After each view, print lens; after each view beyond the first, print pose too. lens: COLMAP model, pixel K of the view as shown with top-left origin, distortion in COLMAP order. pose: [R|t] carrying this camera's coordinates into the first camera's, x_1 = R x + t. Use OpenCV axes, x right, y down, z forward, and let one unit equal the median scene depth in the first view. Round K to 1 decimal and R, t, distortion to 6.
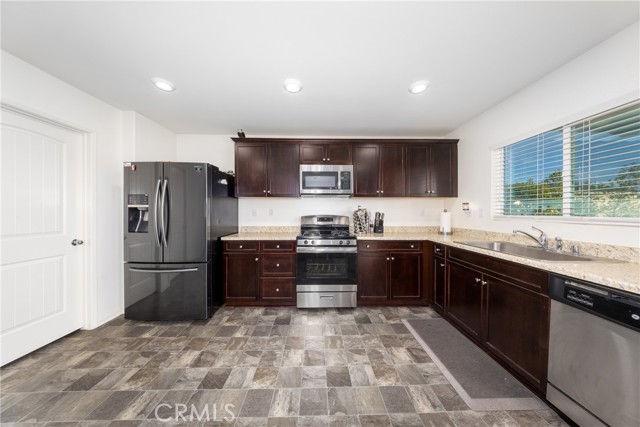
lens RADIAL K [[184.8, 0, 324.1], [0, 184.8, 214.6], [0, 0, 1]] dist [-0.001474, -0.000072]
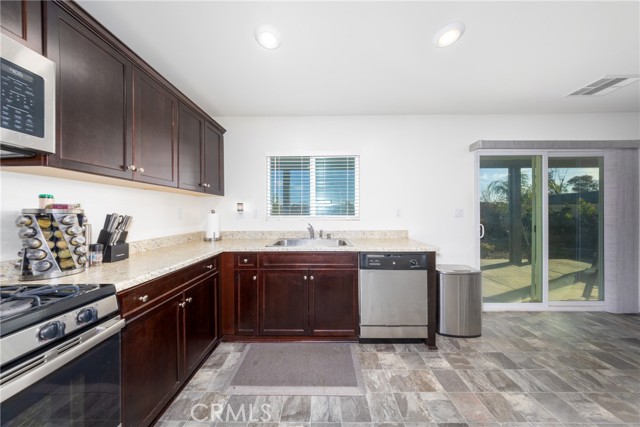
lens RADIAL K [[184.8, 0, 318.9], [0, 184.8, 212.8], [0, 0, 1]] dist [-0.001474, -0.000072]
pose [[0.050998, 0.002762, 0.998695, -0.130745], [0.017933, 0.999832, -0.003681, -0.004652], [-0.998538, 0.018097, 0.050940, 0.531773]]
